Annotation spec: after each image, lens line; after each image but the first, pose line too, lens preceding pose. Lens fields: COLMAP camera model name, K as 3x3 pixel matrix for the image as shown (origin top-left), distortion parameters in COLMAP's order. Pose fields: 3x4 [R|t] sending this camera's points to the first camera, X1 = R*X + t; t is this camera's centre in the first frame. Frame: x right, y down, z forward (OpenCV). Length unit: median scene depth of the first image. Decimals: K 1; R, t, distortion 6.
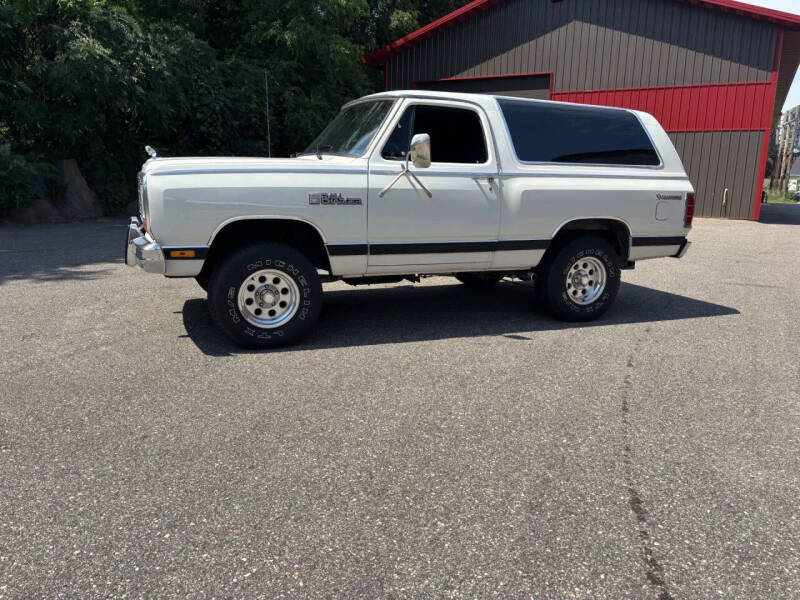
lens RADIAL K [[605.6, 0, 394.3], [0, 605.6, 301.0], [0, 0, 1]] dist [0.049813, -0.059697]
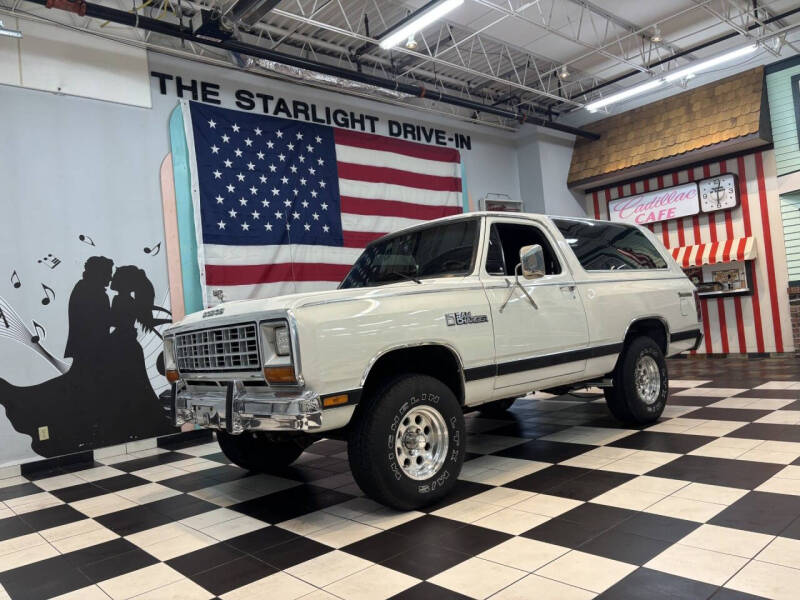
lens RADIAL K [[605.6, 0, 401.0], [0, 605.6, 300.9], [0, 0, 1]] dist [0.049813, -0.059697]
pose [[0.940615, -0.103218, 0.323403, -0.432754], [0.183418, 0.956157, -0.228300, -0.003564], [-0.285659, 0.274061, 0.918308, 0.167323]]
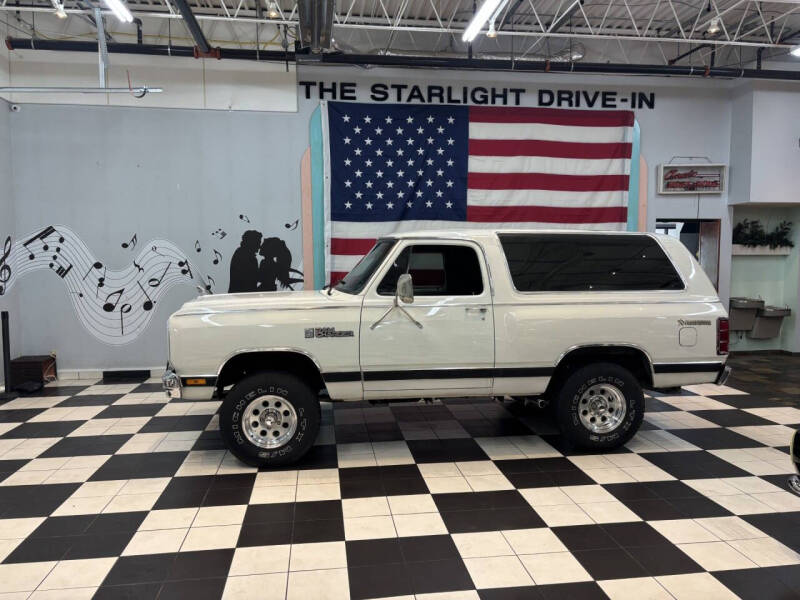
lens RADIAL K [[605.6, 0, 401.9], [0, 605.6, 301.8], [0, 0, 1]] dist [0.049813, -0.059697]
pose [[0.965709, -0.012498, -0.259326, 0.291799], [-0.025856, 0.989246, -0.143959, -0.059846], [0.258336, 0.145728, 0.955000, -0.039864]]
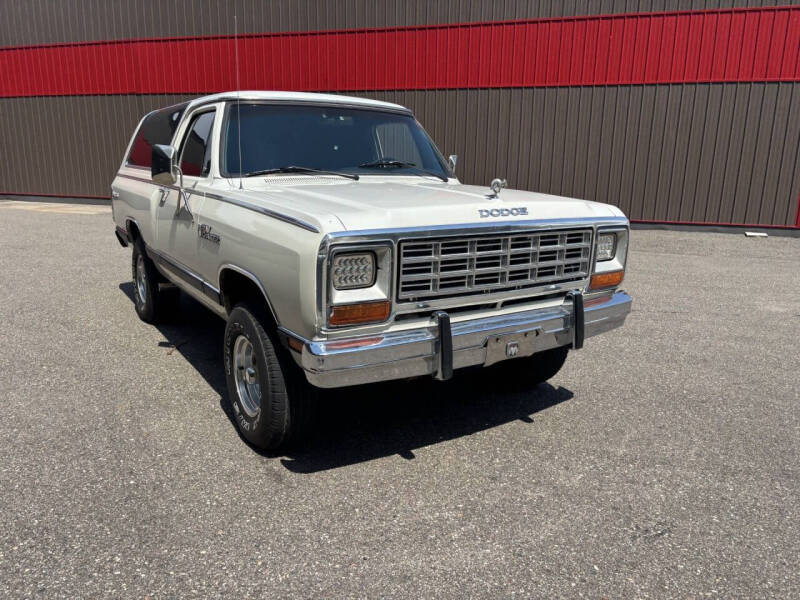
lens RADIAL K [[605.6, 0, 403.4], [0, 605.6, 308.4], [0, 0, 1]] dist [0.049813, -0.059697]
pose [[-0.203193, -0.262698, 0.943240, -0.980663], [0.168640, 0.939551, 0.297999, -0.326153], [-0.964507, 0.219620, -0.146609, 1.197444]]
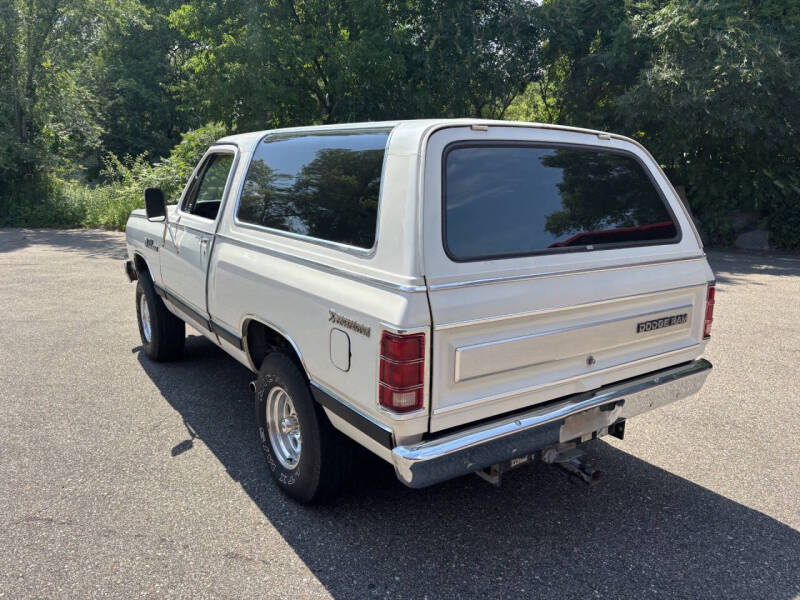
lens RADIAL K [[605.6, 0, 405.0], [0, 605.6, 300.7], [0, 0, 1]] dist [0.049813, -0.059697]
pose [[0.225125, 0.185638, -0.956482, 0.983908], [-0.208384, 0.968140, 0.138854, -0.288090], [0.951785, 0.168056, 0.256636, 1.051874]]
